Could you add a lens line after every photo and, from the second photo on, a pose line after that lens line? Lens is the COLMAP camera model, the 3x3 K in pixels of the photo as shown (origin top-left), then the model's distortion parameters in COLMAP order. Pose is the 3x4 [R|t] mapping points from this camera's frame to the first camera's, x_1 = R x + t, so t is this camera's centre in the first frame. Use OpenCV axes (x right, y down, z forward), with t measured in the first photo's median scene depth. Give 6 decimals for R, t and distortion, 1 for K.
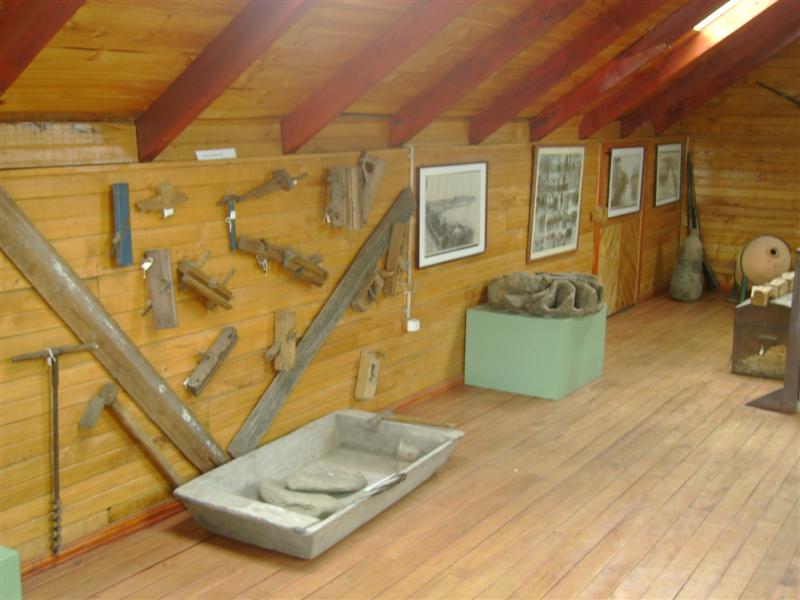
lens RADIAL K [[1000.1, 0, 400.0], [0, 1000.1, 300.0], [0, 0, 1]] dist [-0.029651, -0.039096]
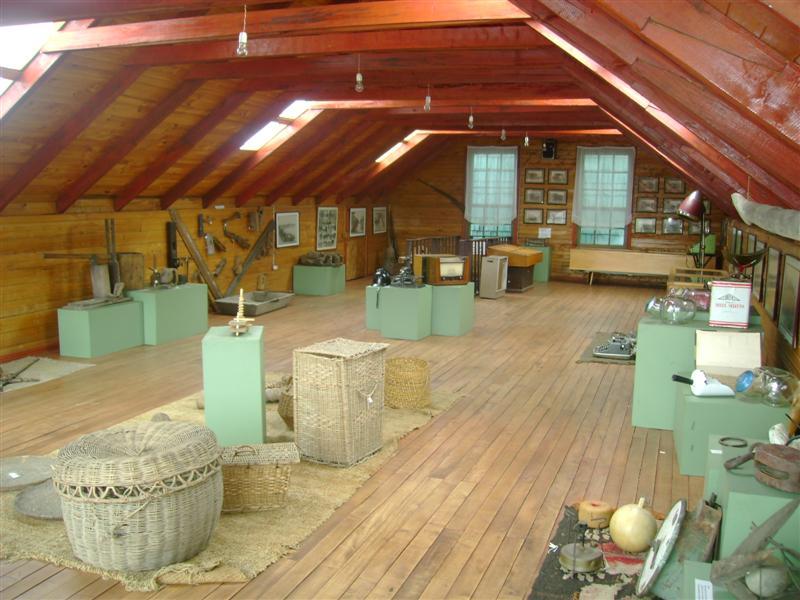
lens RADIAL K [[805.1, 0, 400.0], [0, 805.1, 300.0], [0, 0, 1]] dist [-0.134316, 0.110015]
pose [[0.977044, -0.028327, 0.211146, -0.122430], [0.038976, 0.998160, -0.046444, 0.231718], [-0.209442, 0.053607, 0.976351, -1.279633]]
